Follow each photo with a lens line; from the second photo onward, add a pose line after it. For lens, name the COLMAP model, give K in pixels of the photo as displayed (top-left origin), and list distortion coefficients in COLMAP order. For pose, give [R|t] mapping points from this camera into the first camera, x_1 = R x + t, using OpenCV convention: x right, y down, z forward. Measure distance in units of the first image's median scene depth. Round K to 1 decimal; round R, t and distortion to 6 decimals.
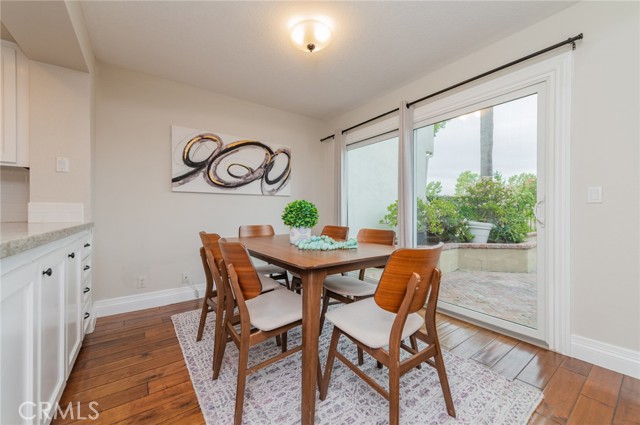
lens RADIAL K [[254.1, 0, 320.6], [0, 254.1, 212.3], [0, 0, 1]] dist [0.015813, -0.002203]
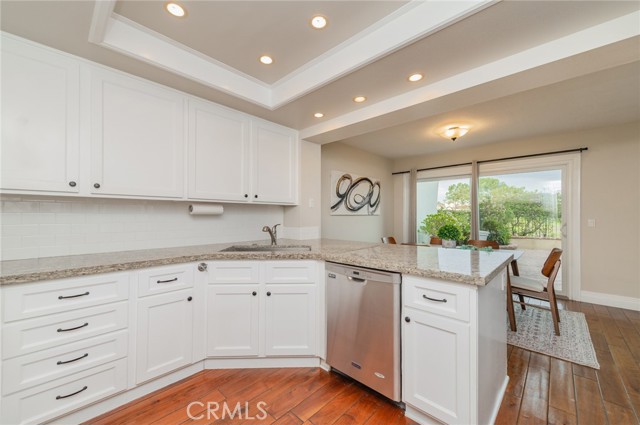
lens RADIAL K [[254.1, 0, 318.0], [0, 254.1, 214.3], [0, 0, 1]] dist [0.015813, -0.002203]
pose [[0.984929, -0.001093, 0.172958, -0.778315], [0.002458, 0.999967, -0.007680, -0.064403], [-0.172944, 0.007989, 0.984899, -0.358000]]
